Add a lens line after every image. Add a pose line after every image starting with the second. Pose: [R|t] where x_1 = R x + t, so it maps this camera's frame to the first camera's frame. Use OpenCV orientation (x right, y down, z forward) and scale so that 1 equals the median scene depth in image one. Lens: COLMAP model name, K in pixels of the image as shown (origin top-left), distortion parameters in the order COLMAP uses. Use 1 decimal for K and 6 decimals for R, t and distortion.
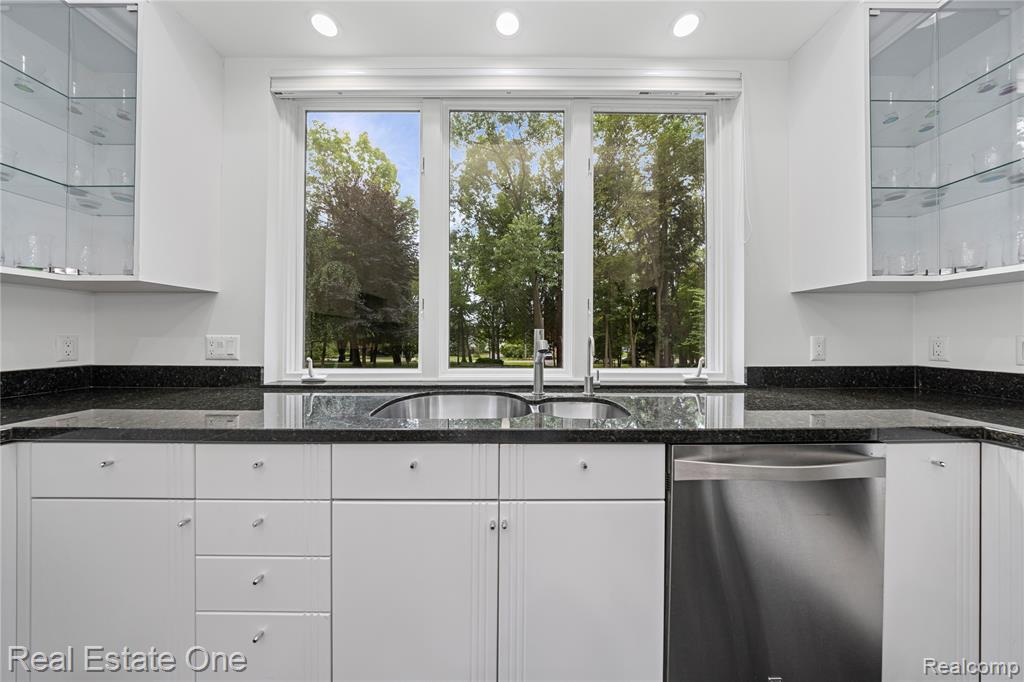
lens RADIAL K [[315.7, 0, 511.9], [0, 315.7, 336.8], [0, 0, 1]] dist [-0.011506, -0.000004]
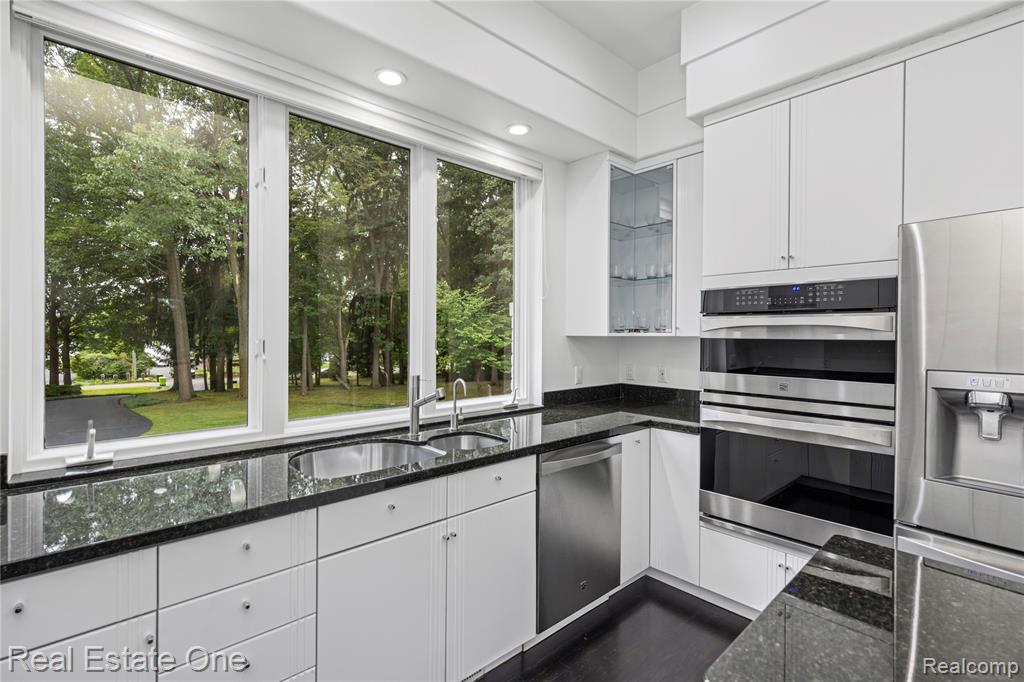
lens RADIAL K [[469.1, 0, 512.0], [0, 469.1, 341.0], [0, 0, 1]] dist [0.014265, 0.000078]
pose [[0.739680, -0.005670, 0.672935, -0.658235], [-0.001889, 0.999943, 0.010502, -0.138183], [-0.672956, -0.009039, 0.739627, -0.357084]]
